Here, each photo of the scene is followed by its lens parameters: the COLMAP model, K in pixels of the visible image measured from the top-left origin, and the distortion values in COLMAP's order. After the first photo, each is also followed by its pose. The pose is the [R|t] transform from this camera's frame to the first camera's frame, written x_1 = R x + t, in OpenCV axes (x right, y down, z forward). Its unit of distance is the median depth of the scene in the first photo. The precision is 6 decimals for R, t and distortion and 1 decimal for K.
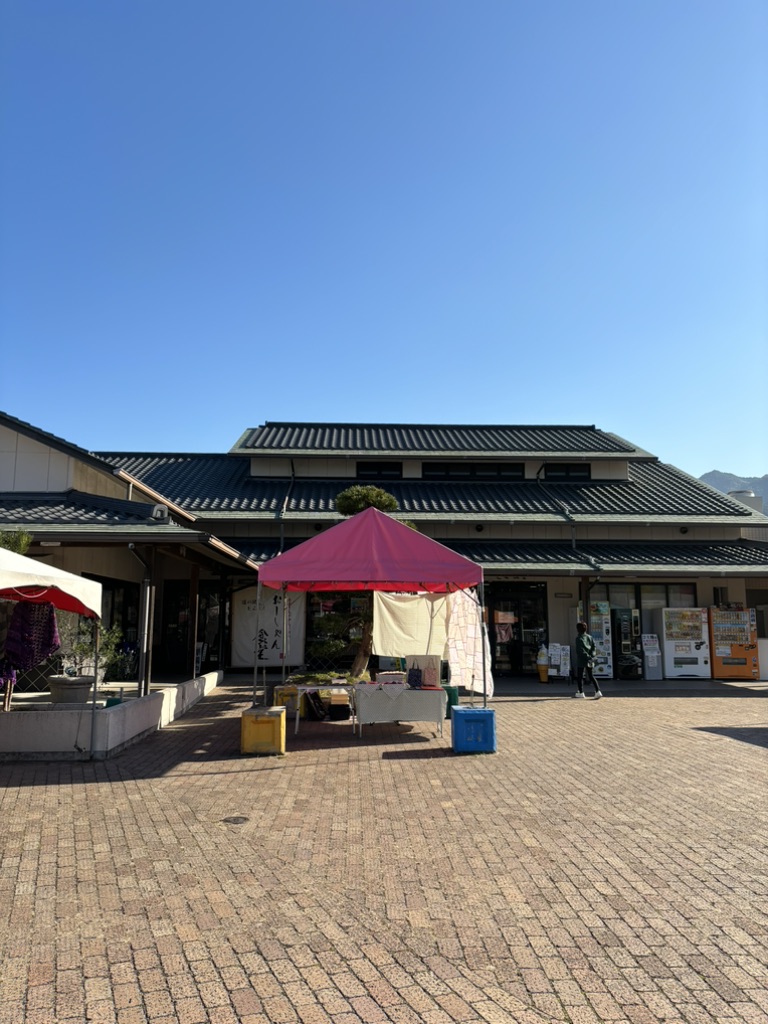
lens RADIAL K [[711.3, 0, 384.0], [0, 711.3, 512.0], [0, 0, 1]] dist [-0.017560, -0.000726]
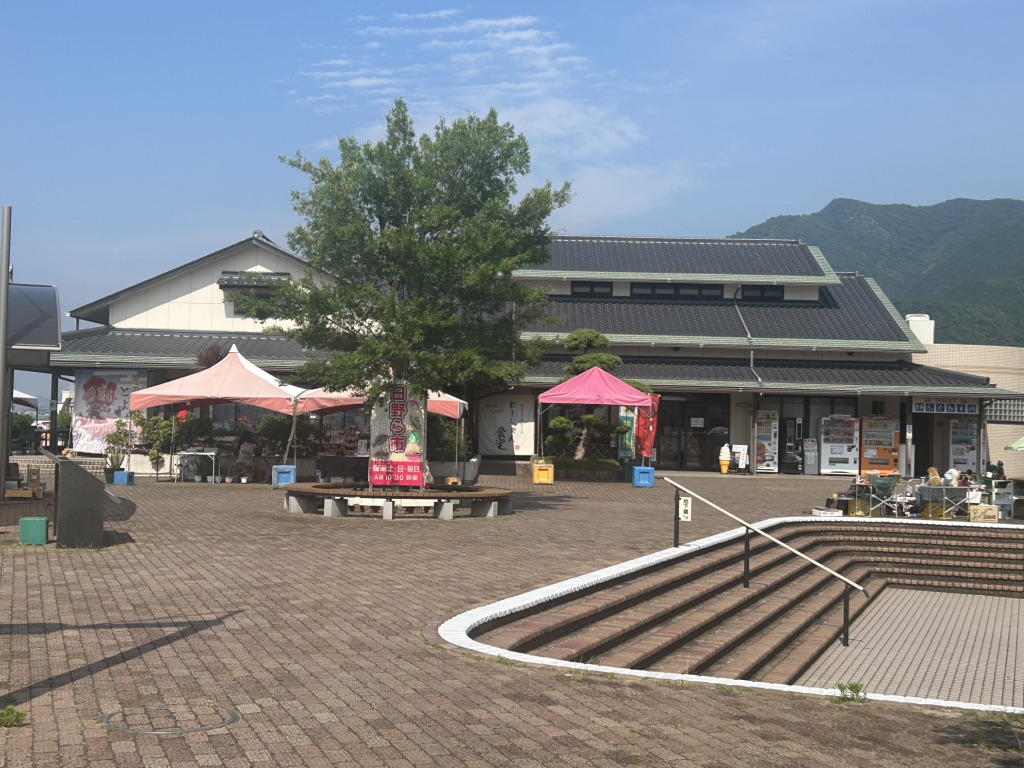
lens RADIAL K [[1066.4, 0, 512.0], [0, 1066.4, 384.0], [0, 0, 1]] dist [-0.013939, 0.013586]
pose [[0.997402, 0.021382, -0.068788, -0.016920], [-0.012967, 0.992625, 0.120530, -0.137644], [0.070858, -0.119325, 0.990324, -0.857259]]
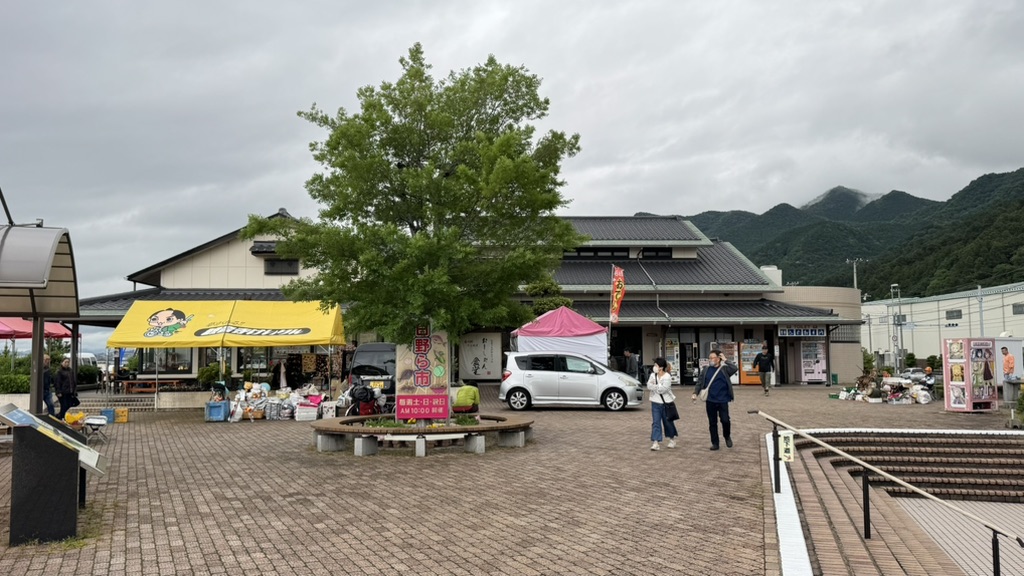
lens RADIAL K [[686.1, 0, 512.0], [0, 686.1, 288.0], [0, 0, 1]] dist [0.008993, -0.001008]
pose [[0.999816, -0.008125, 0.017368, -0.100488], [0.007018, 0.997995, 0.062898, -0.096429], [-0.017844, -0.062764, 0.997869, -0.592526]]
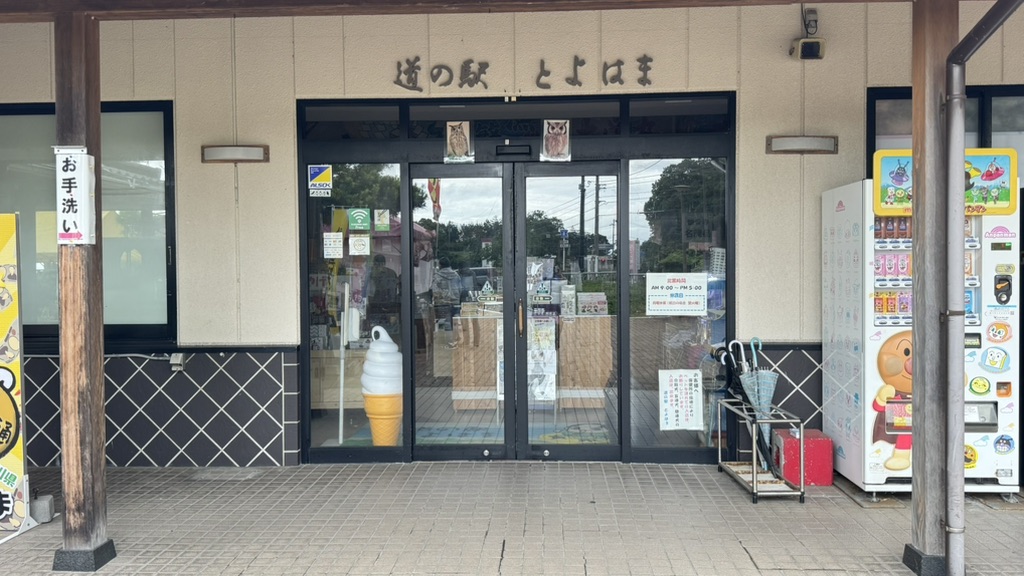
lens RADIAL K [[840.3, 0, 512.0], [0, 840.3, 288.0], [0, 0, 1]] dist [0.012263, 0.003398]
pose [[0.997791, -0.011503, -0.065427, 0.179622], [0.023196, 0.983231, 0.180882, 0.117222], [0.062249, -0.182000, 0.981326, 0.730276]]
